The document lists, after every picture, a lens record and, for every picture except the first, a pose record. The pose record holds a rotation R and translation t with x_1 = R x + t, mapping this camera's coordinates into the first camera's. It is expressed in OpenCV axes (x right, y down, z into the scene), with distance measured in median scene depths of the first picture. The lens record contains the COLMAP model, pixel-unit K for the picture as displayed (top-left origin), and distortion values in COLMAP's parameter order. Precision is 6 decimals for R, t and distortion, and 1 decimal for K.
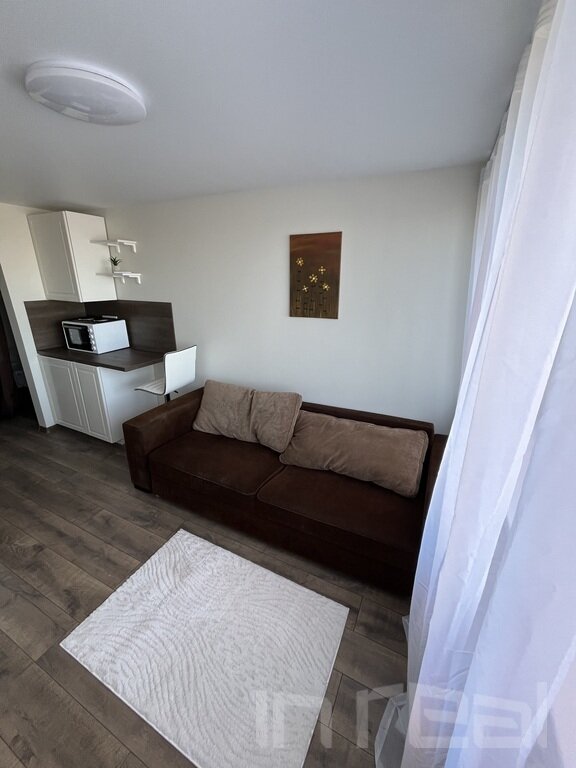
lens RADIAL K [[309.0, 0, 289.7], [0, 309.0, 381.4], [0, 0, 1]] dist [-0.003035, -0.000165]
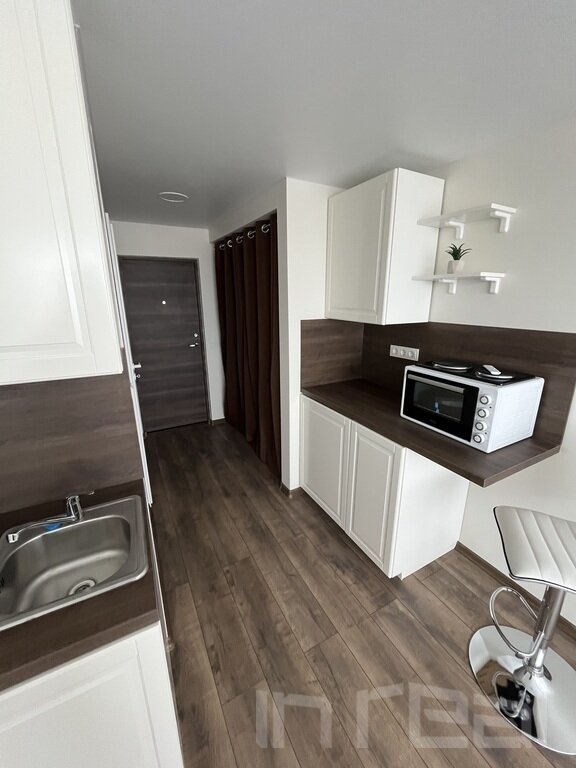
lens RADIAL K [[309.0, 0, 289.7], [0, 309.0, 381.4], [0, 0, 1]] dist [-0.003035, -0.000165]
pose [[0.814758, 0.144072, -0.561616, -0.579800], [-0.178499, 0.983918, -0.006550, -0.137976], [0.551641, 0.105585, 0.827372, 0.514062]]
